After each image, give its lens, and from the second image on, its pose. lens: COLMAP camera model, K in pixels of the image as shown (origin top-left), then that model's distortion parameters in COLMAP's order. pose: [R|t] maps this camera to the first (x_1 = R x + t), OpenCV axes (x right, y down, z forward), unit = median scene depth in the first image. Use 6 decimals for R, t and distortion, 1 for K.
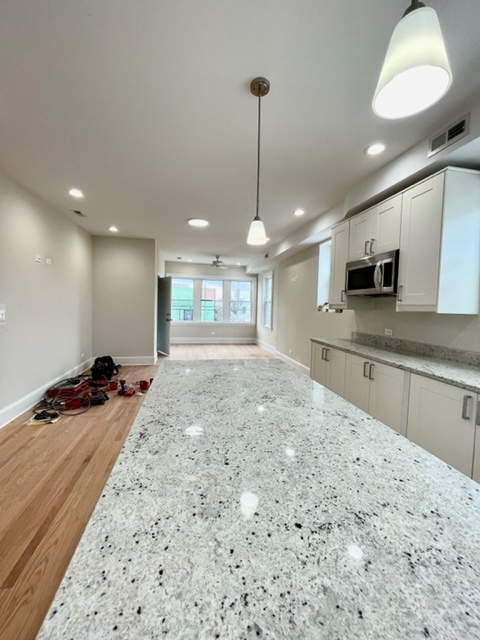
lens RADIAL K [[257.7, 0, 237.1], [0, 257.7, 316.1], [0, 0, 1]] dist [-0.001646, -0.000016]
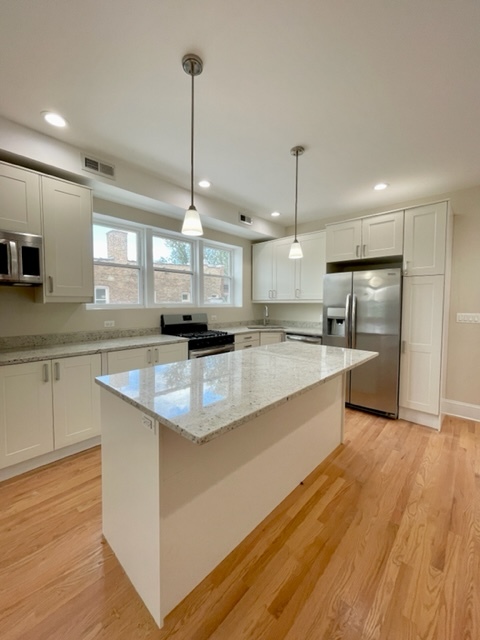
lens RADIAL K [[257.7, 0, 237.1], [0, 257.7, 316.1], [0, 0, 1]] dist [-0.001646, -0.000016]
pose [[-0.592772, -0.074842, 0.801885, -0.508036], [0.015379, 0.994439, 0.104182, -0.055221], [-0.805224, 0.074088, -0.588325, 0.923311]]
